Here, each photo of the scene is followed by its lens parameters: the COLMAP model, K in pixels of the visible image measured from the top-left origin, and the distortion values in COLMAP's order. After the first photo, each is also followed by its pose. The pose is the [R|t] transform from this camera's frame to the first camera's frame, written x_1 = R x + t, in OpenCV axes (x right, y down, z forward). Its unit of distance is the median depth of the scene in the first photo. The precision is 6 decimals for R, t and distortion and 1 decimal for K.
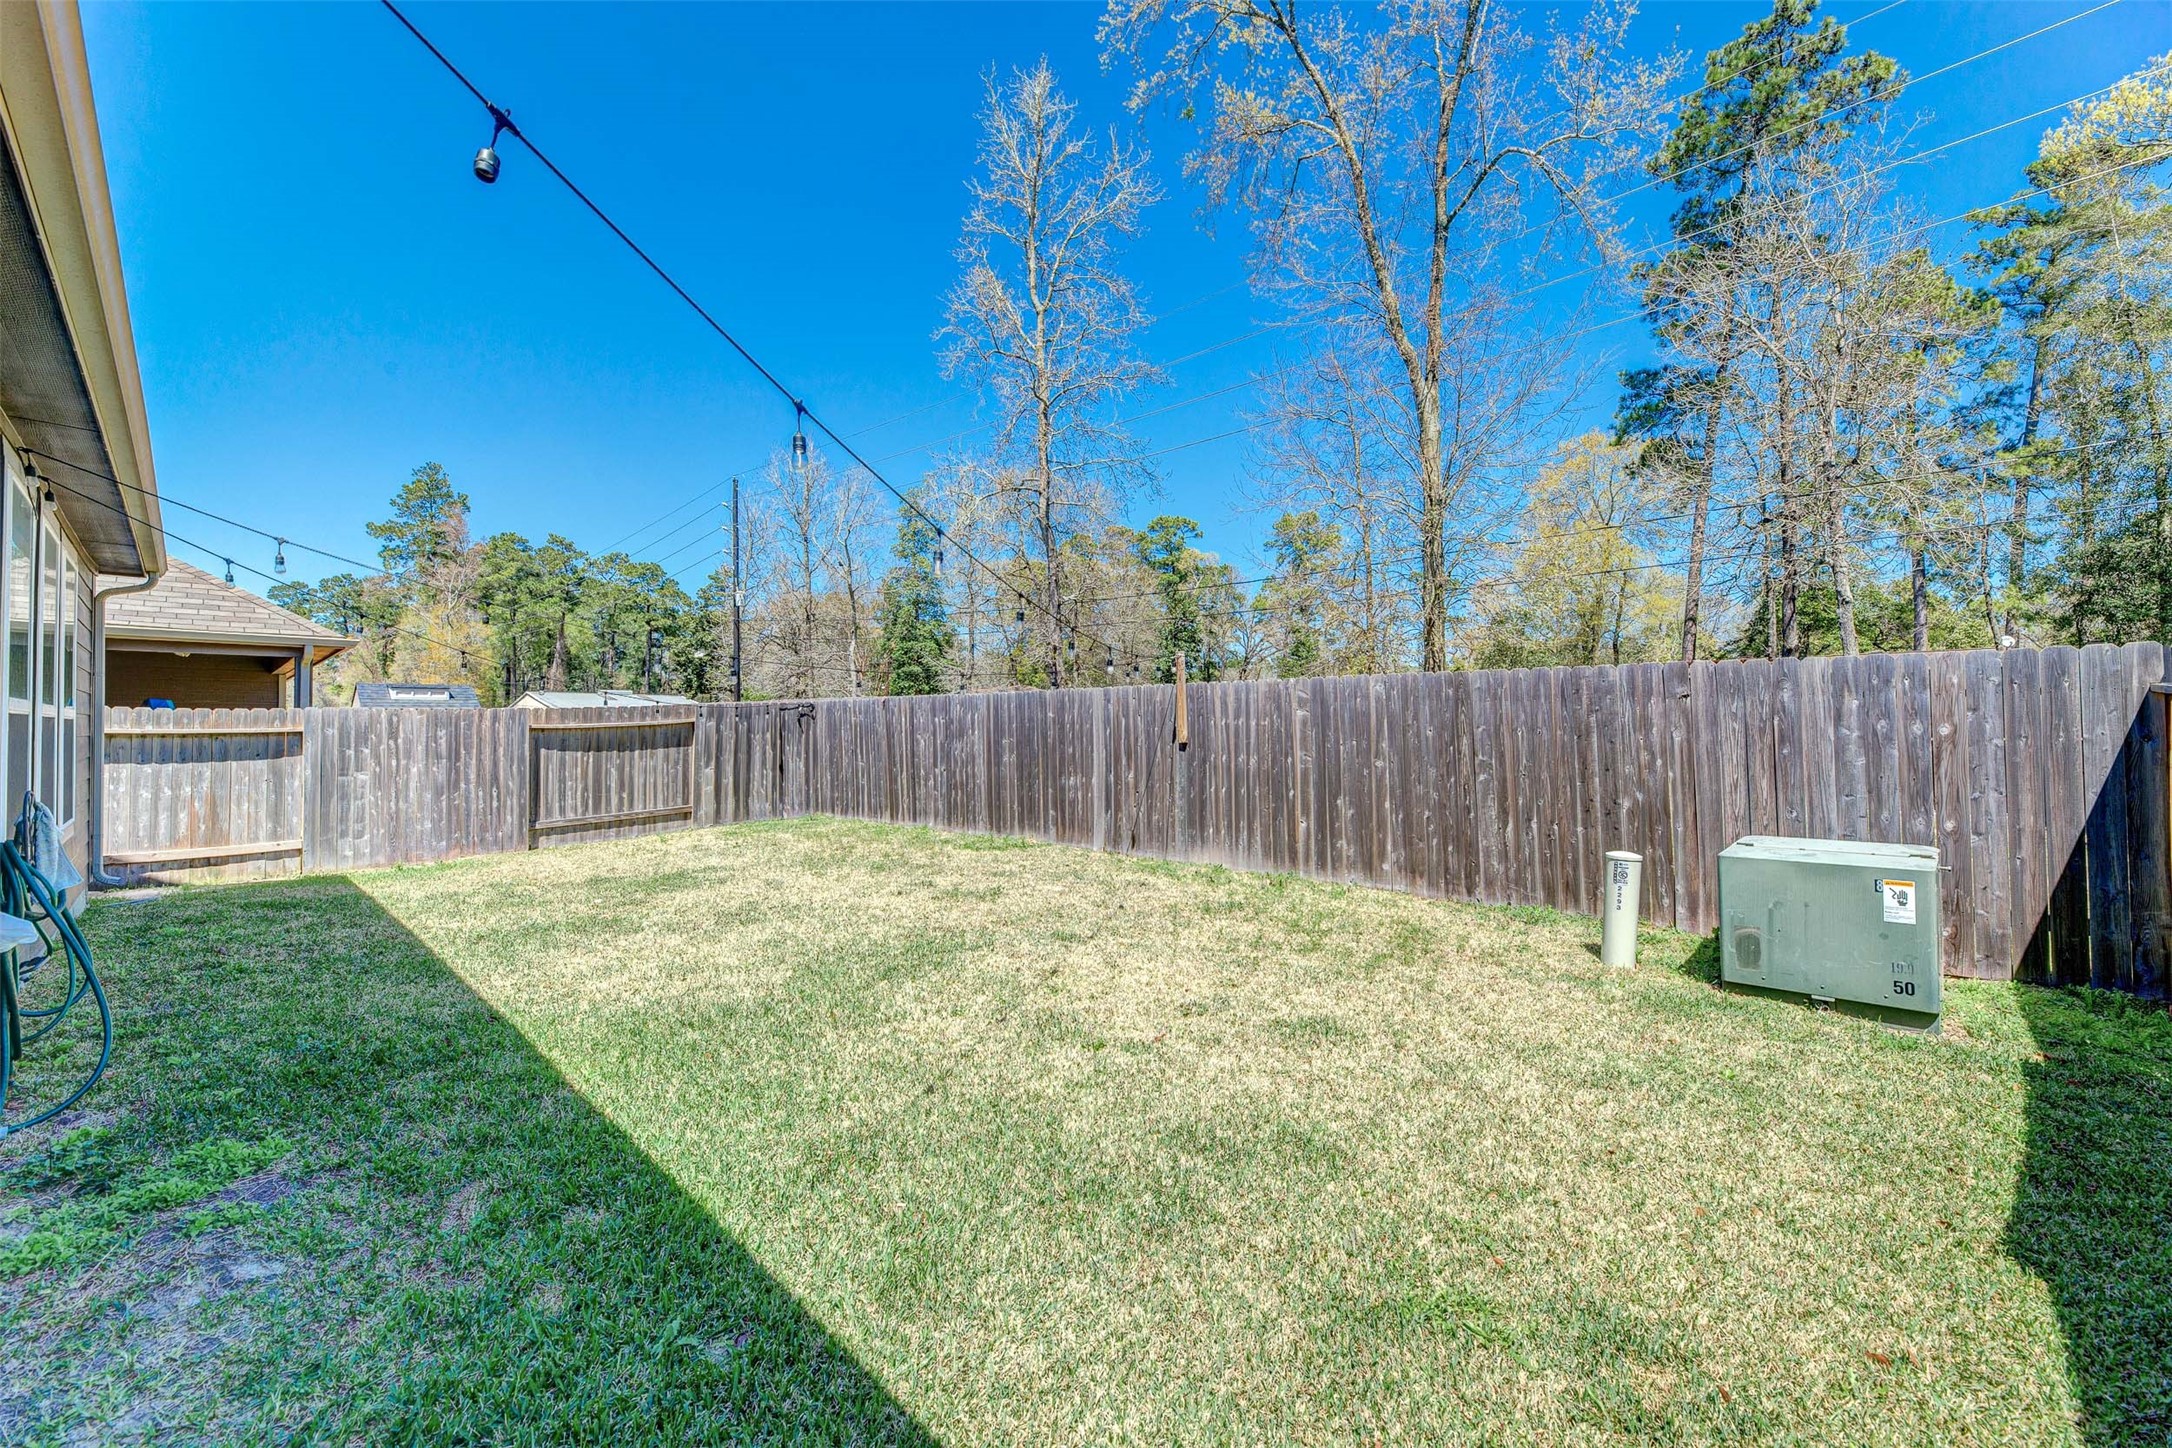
lens RADIAL K [[880.8, 0, 1087.9], [0, 880.8, 725.4], [0, 0, 1]] dist [-0.000784, -0.000398]
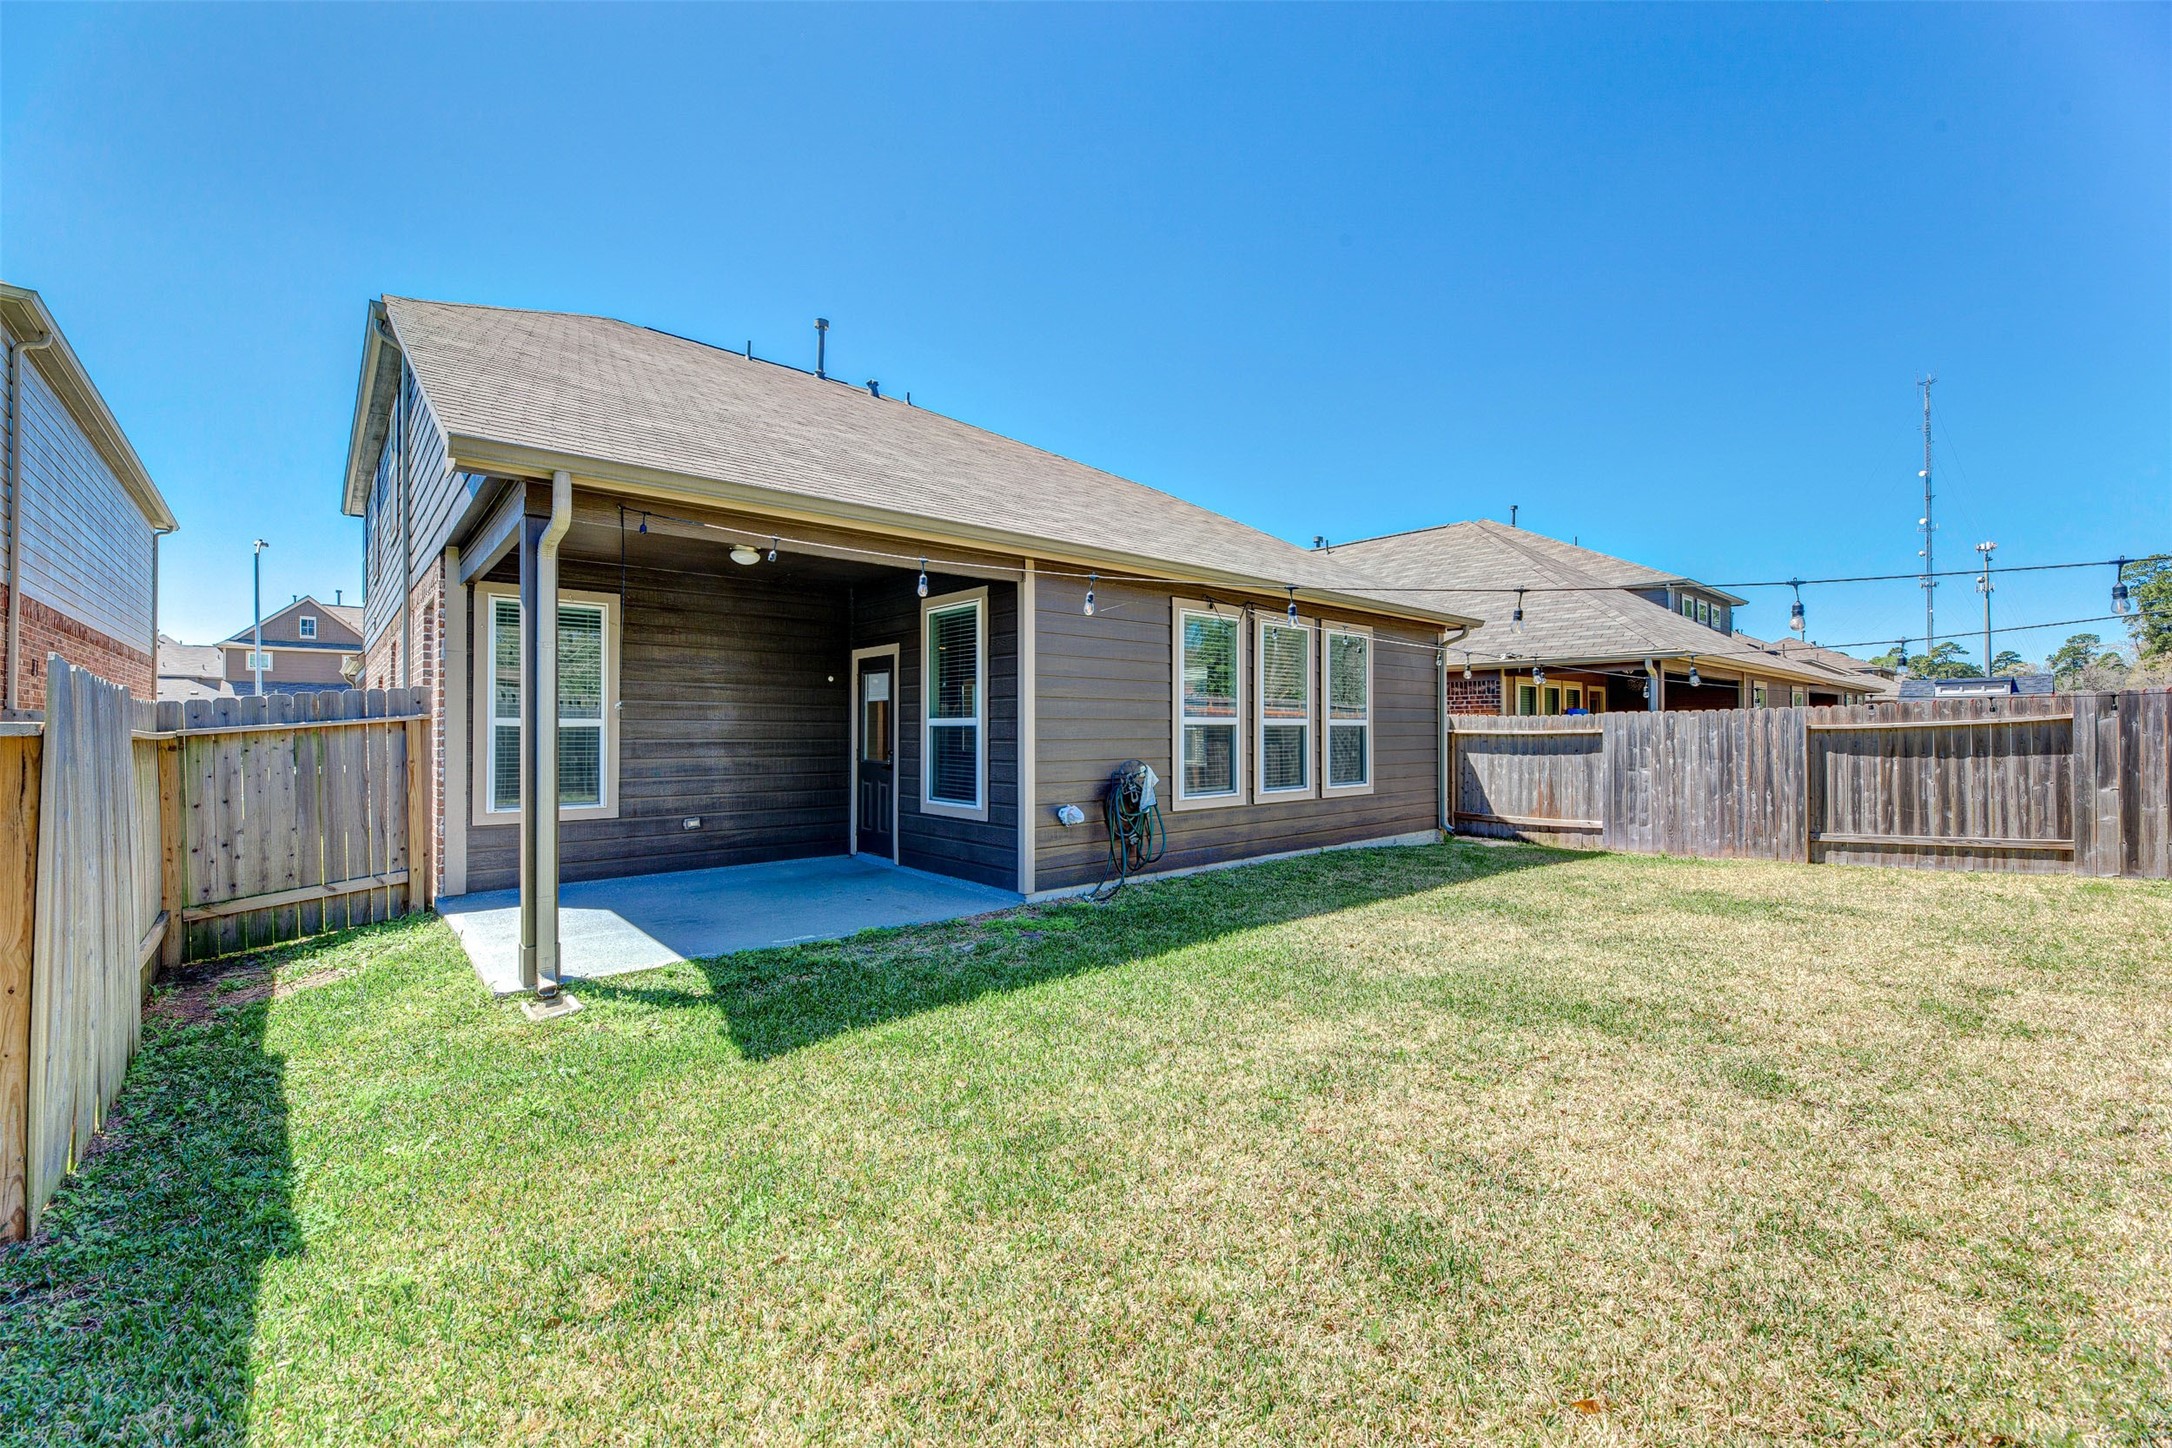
lens RADIAL K [[880.8, 0, 1087.9], [0, 880.8, 725.4], [0, 0, 1]] dist [-0.000784, -0.000398]
pose [[-0.074994, -0.007985, -0.997152, 0.339879], [0.006174, 0.999945, -0.008472, 0.002561], [0.997165, -0.006792, -0.074941, 0.340372]]
